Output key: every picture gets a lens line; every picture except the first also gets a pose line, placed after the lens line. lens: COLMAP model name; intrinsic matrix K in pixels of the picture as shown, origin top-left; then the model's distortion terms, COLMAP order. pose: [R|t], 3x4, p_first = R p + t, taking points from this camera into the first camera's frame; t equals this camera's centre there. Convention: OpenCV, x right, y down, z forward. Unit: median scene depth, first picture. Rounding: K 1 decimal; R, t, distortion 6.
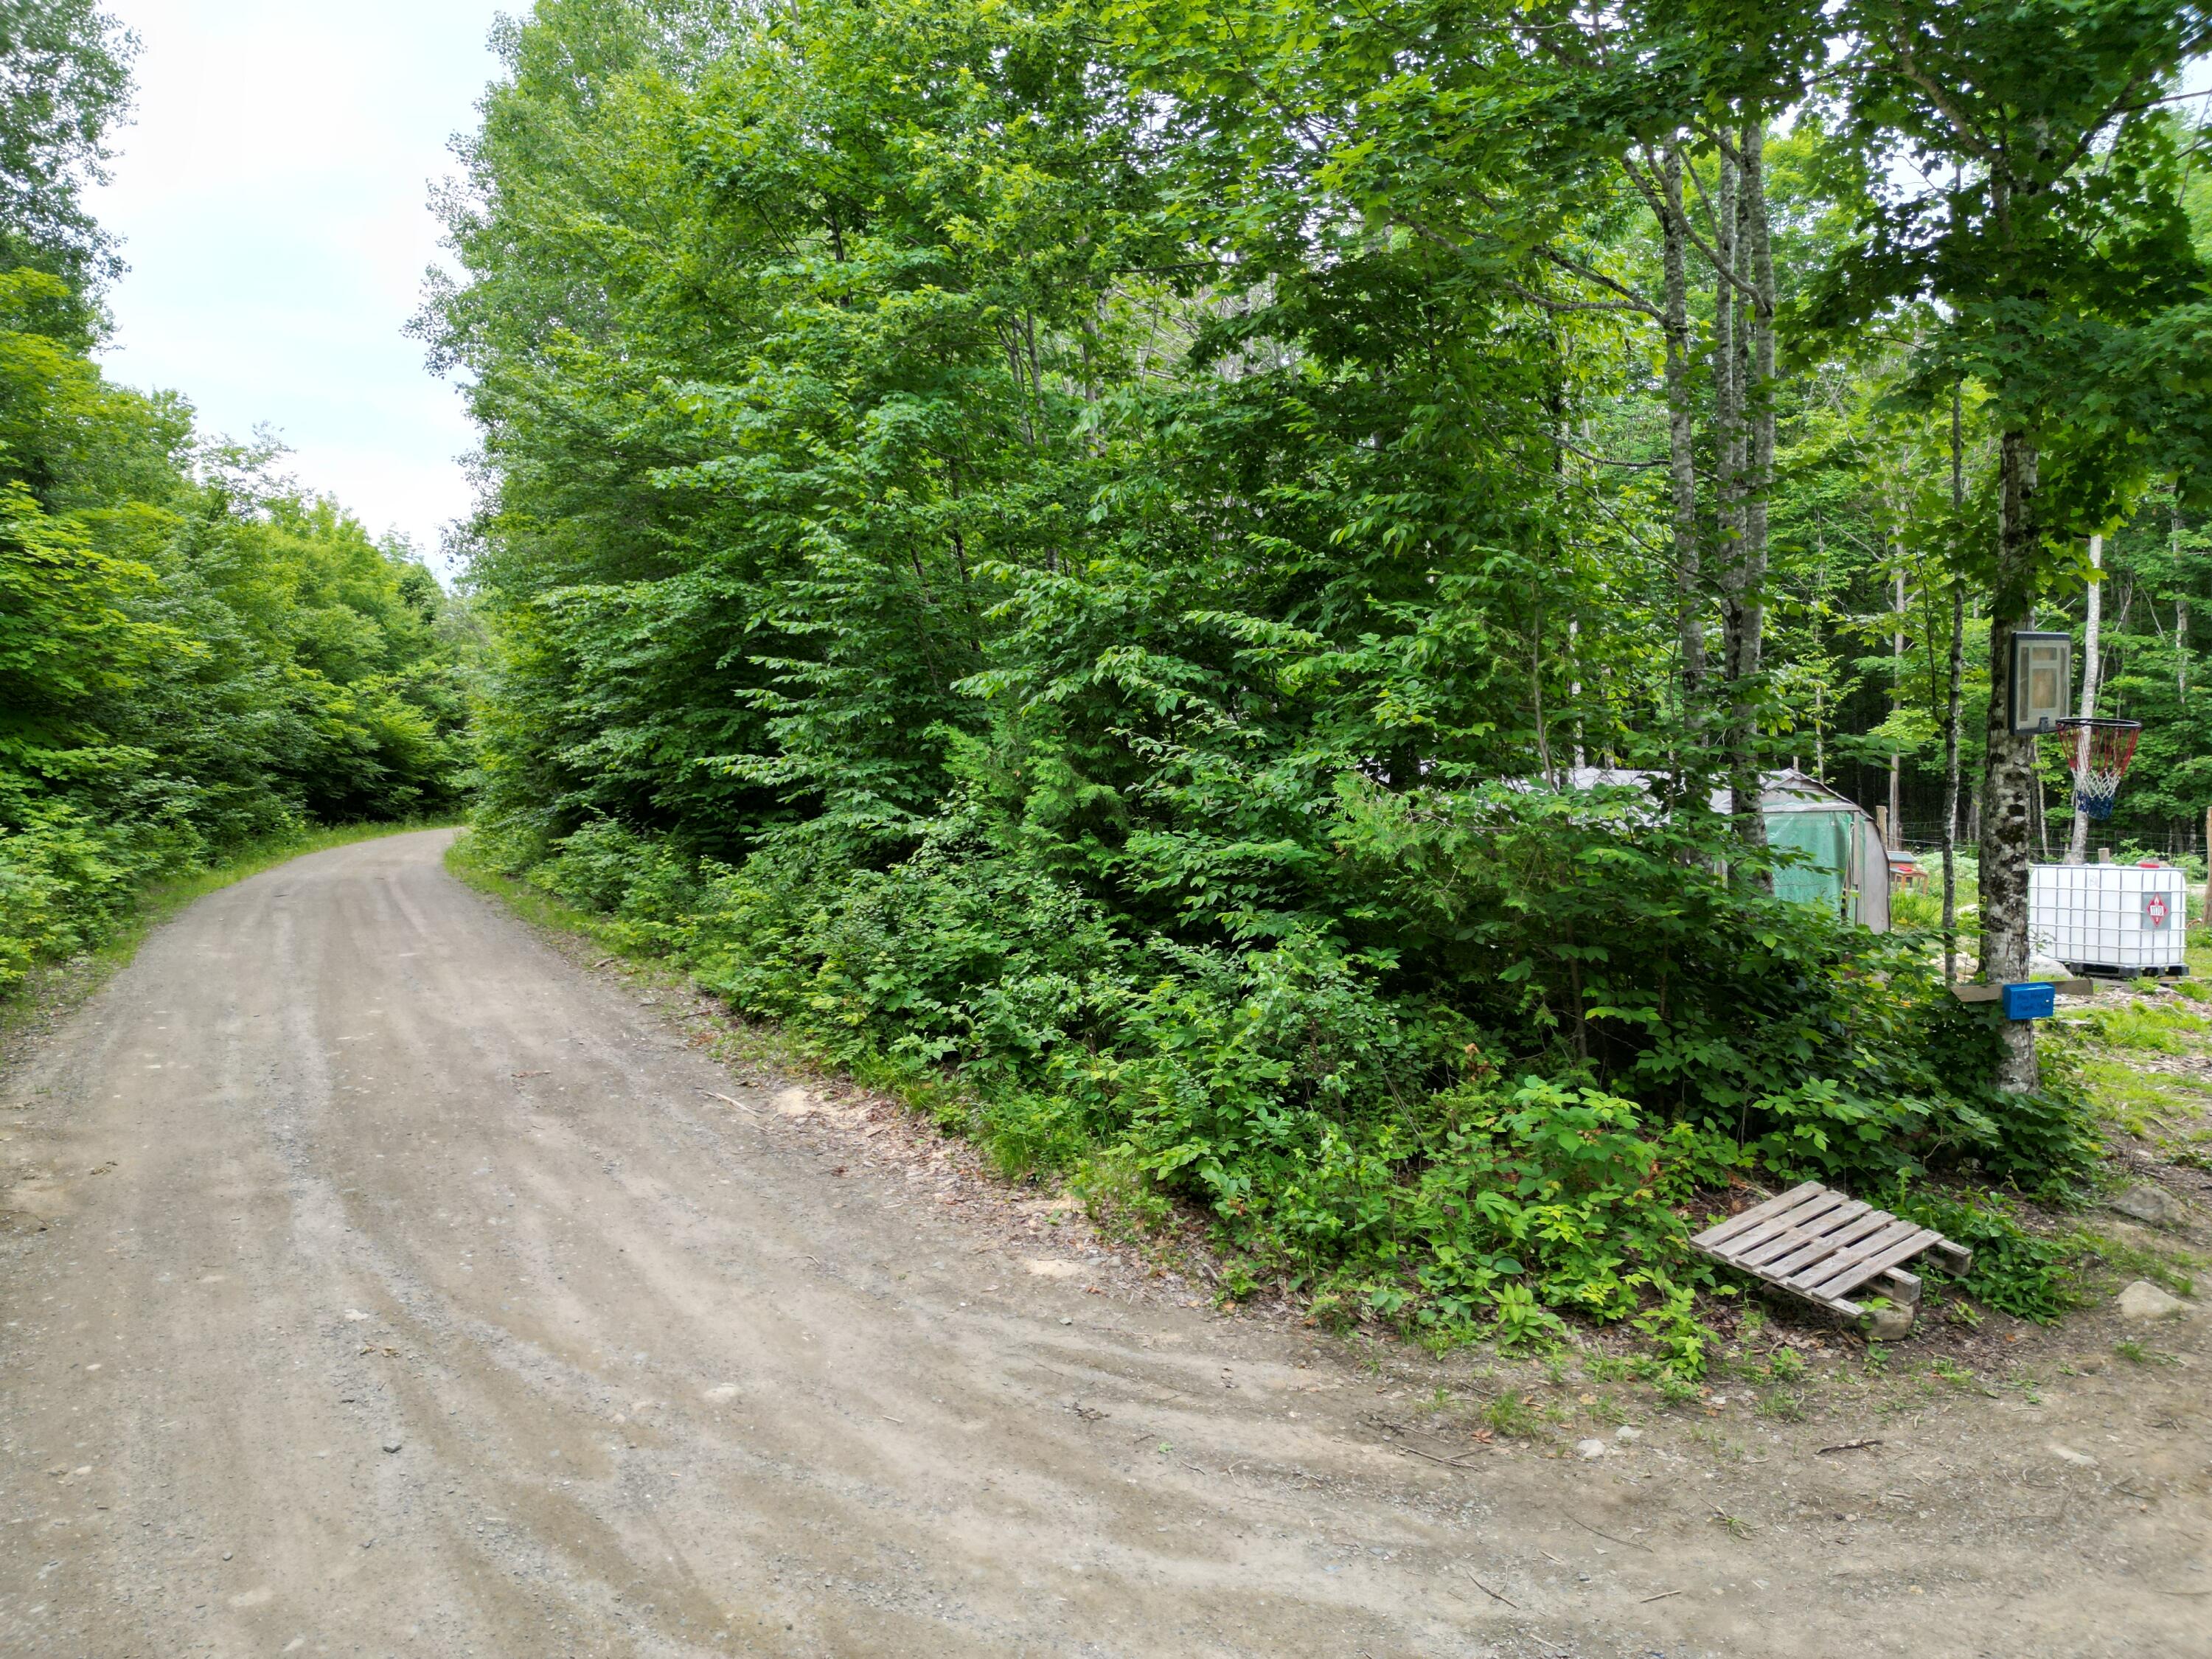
lens RADIAL K [[1547.9, 0, 1104.6], [0, 1547.9, 829.8], [0, 0, 1]] dist [0.066390, -0.053245]
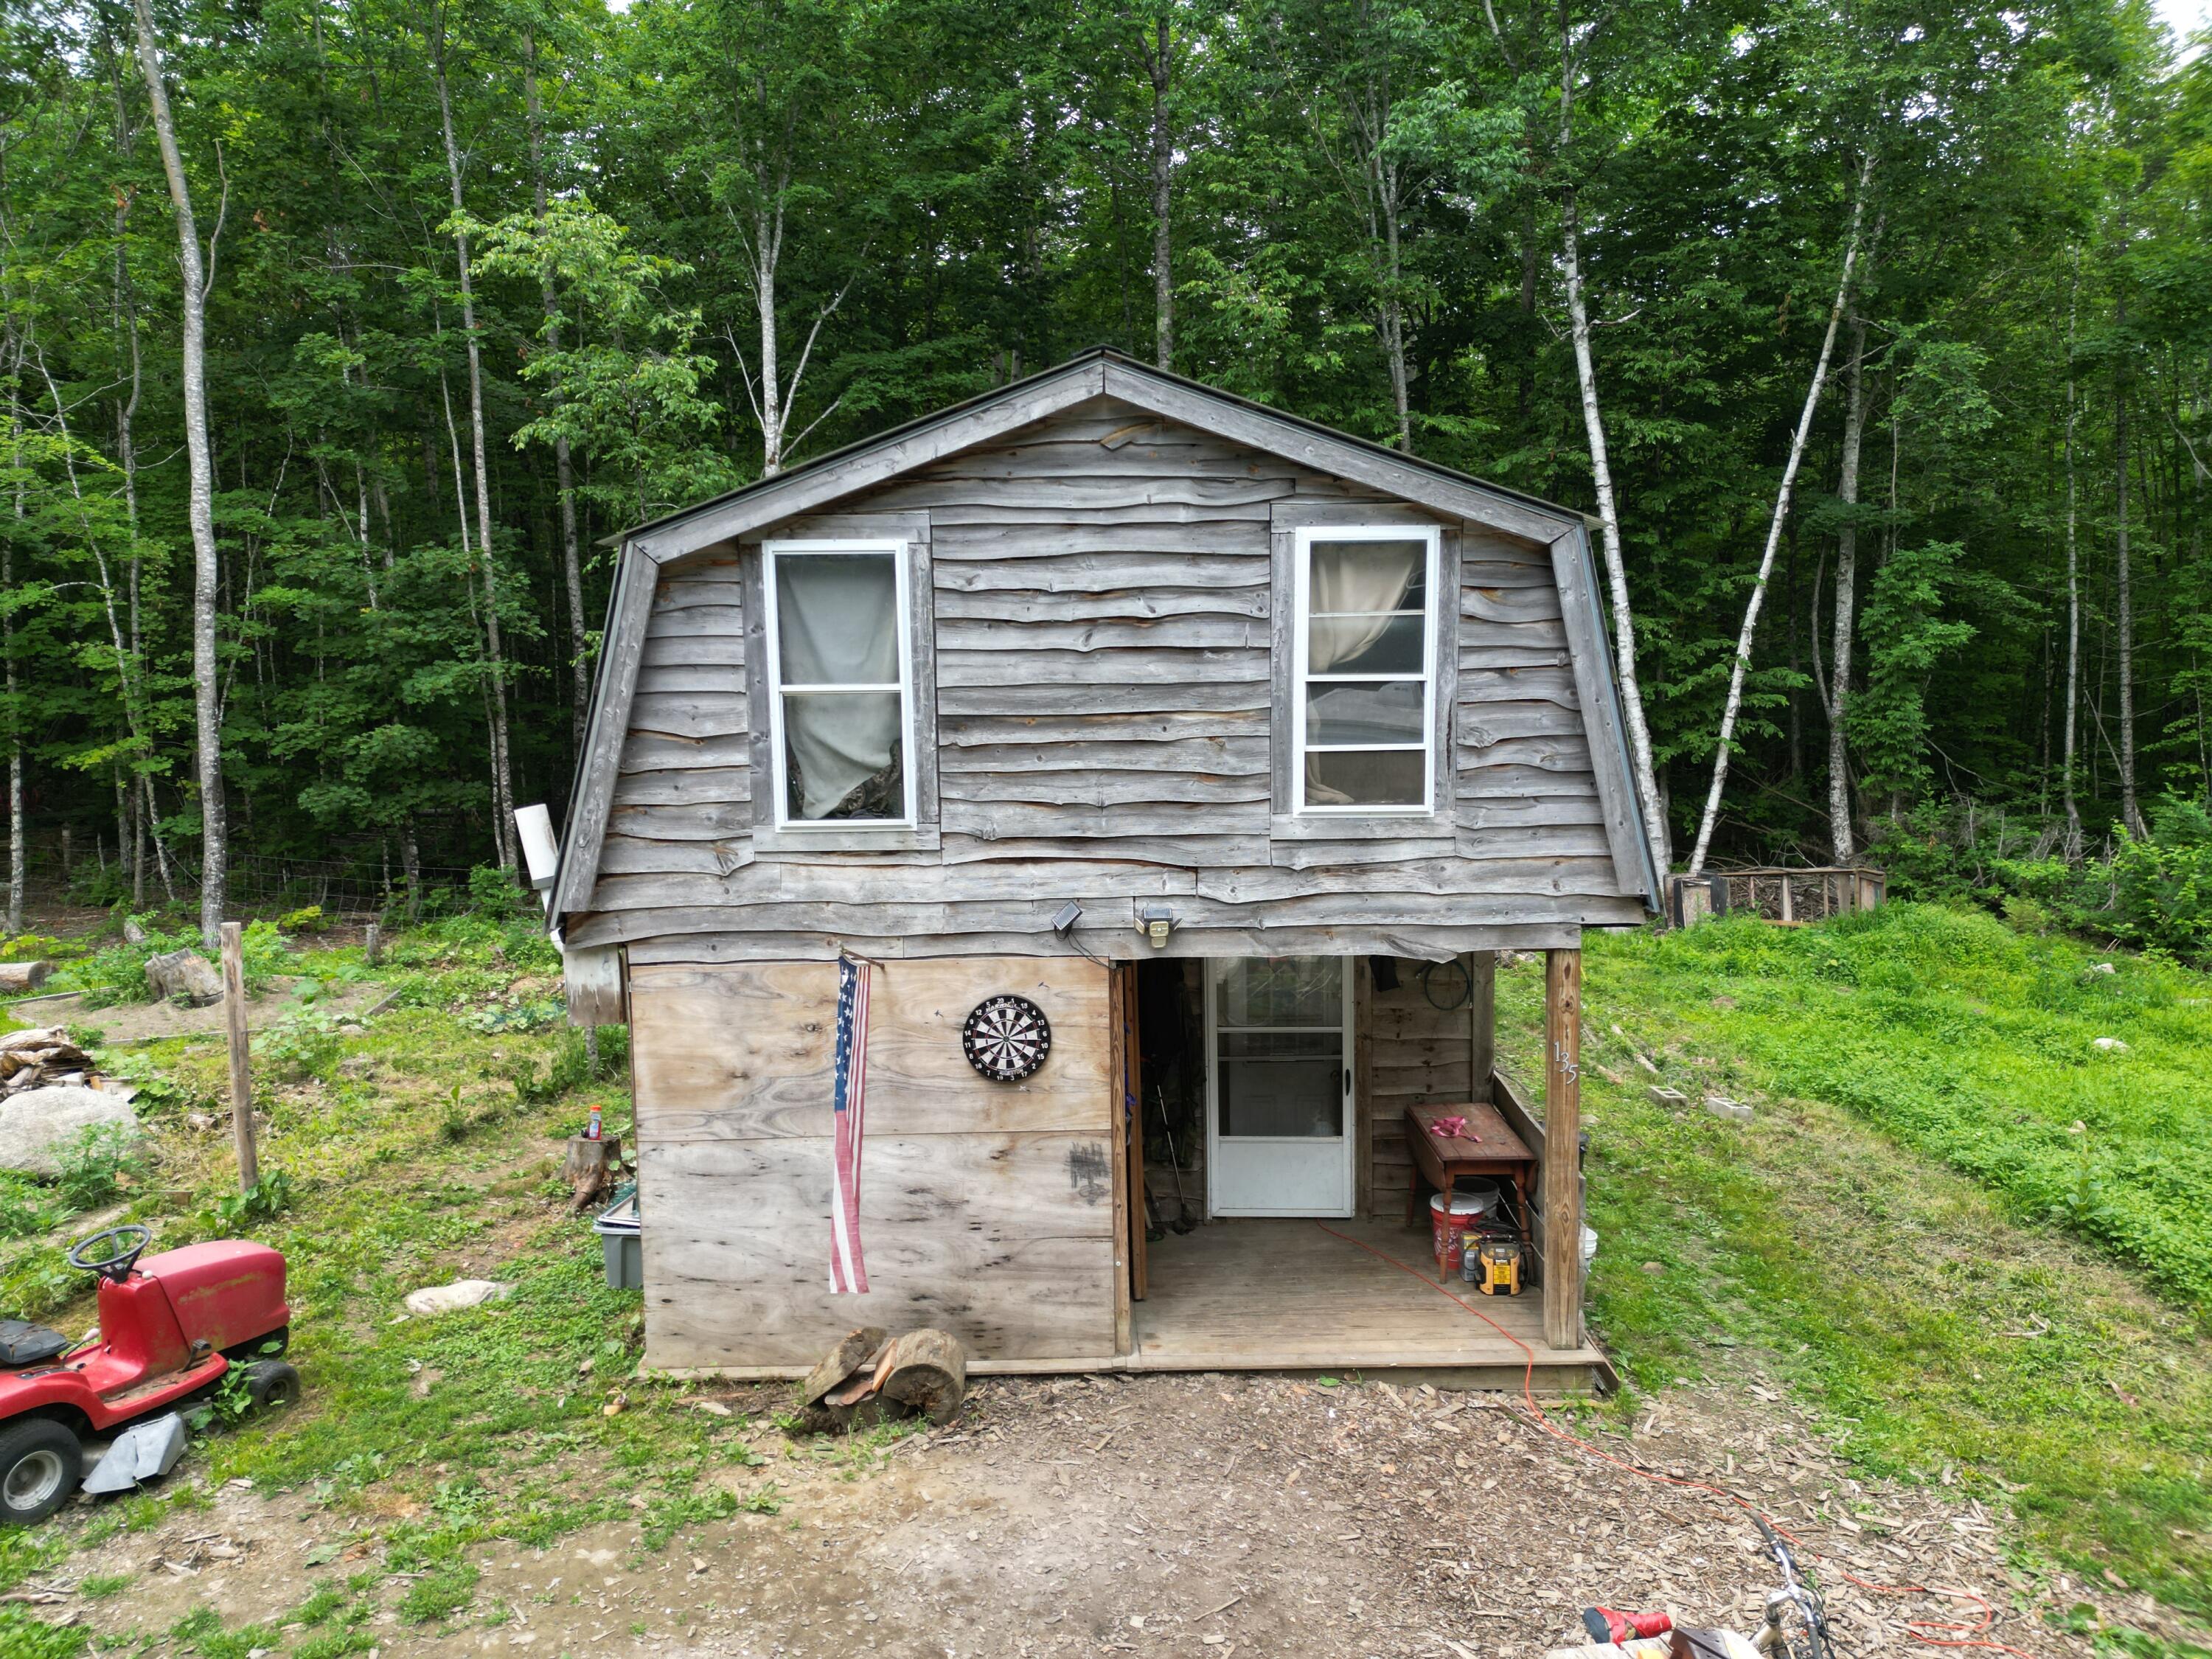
lens RADIAL K [[1547.9, 0, 1101.7], [0, 1547.9, 825.4], [0, 0, 1]] dist [0.066390, -0.053245]
pose [[0.701023, -0.077023, 0.708967, 0.444272], [0.034110, 0.996634, 0.074549, -0.042523], [-0.712323, -0.028078, 0.701290, 0.372737]]
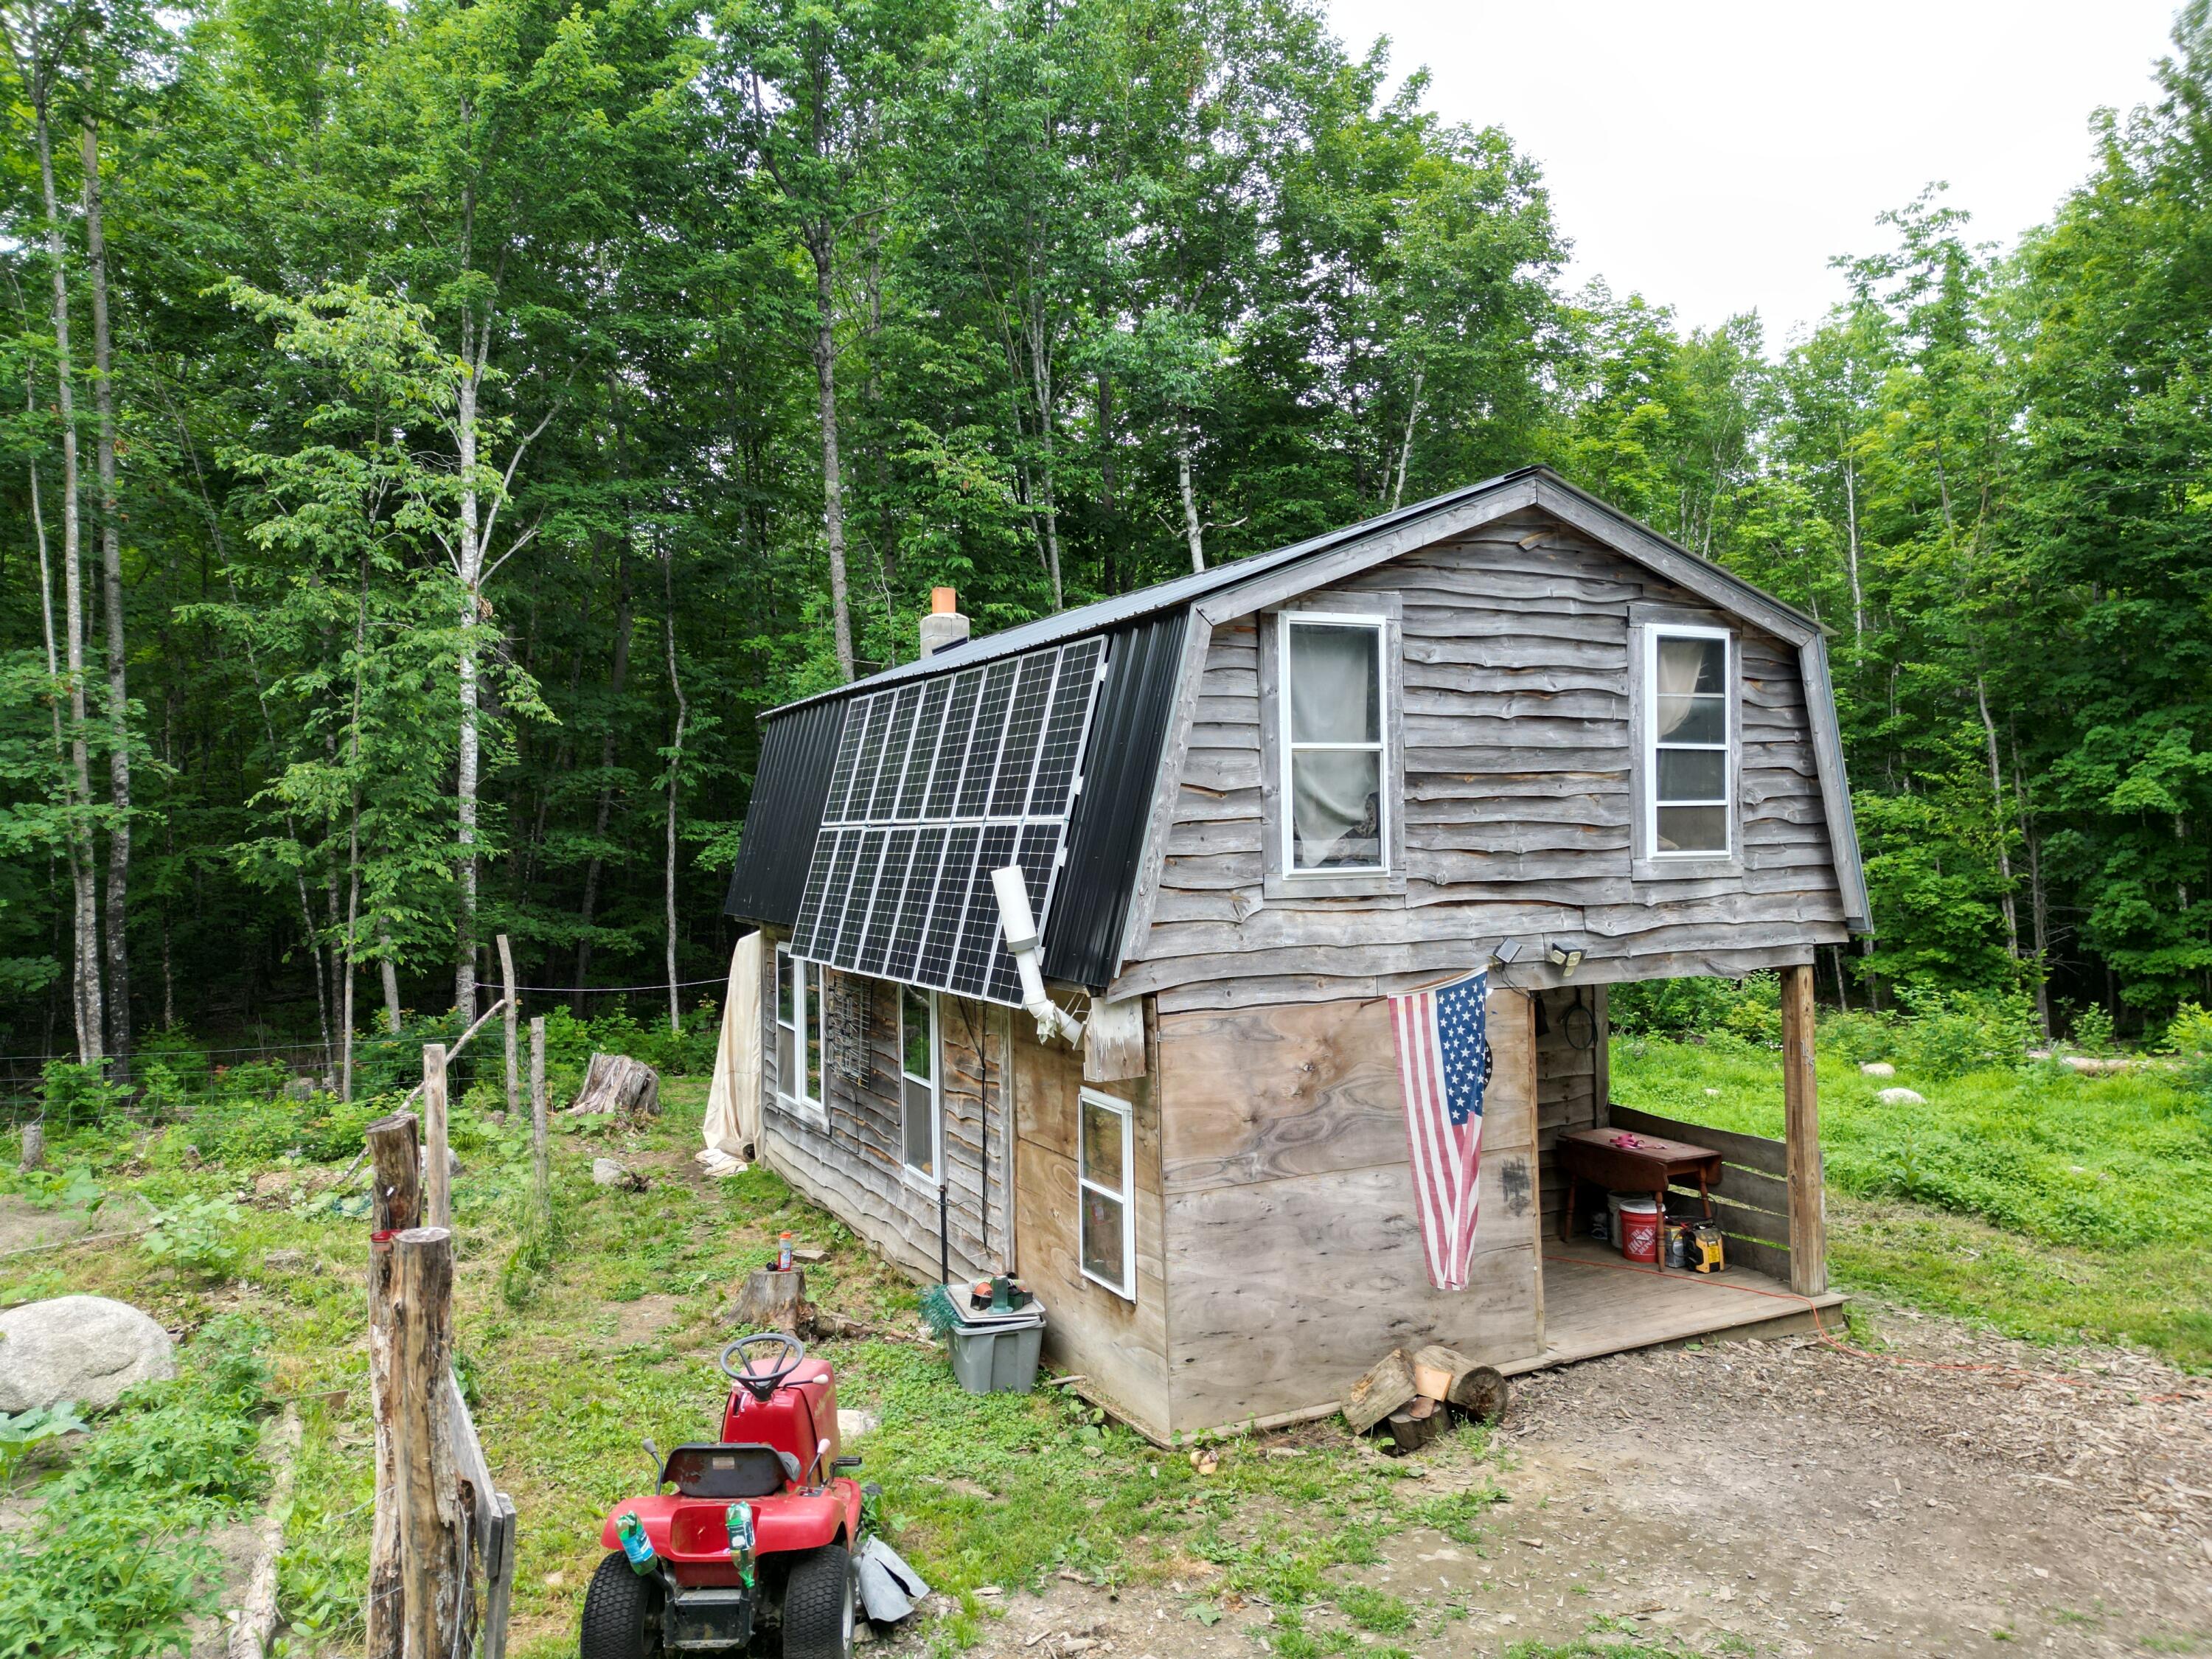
lens RADIAL K [[1547.9, 0, 1102.1], [0, 1547.9, 831.6], [0, 0, 1]] dist [0.066390, -0.053245]
pose [[0.309113, 0.010331, 0.950969, 0.341025], [0.054148, 0.998128, -0.028445, -0.029184], [-0.949482, 0.060286, 0.307975, 0.510278]]
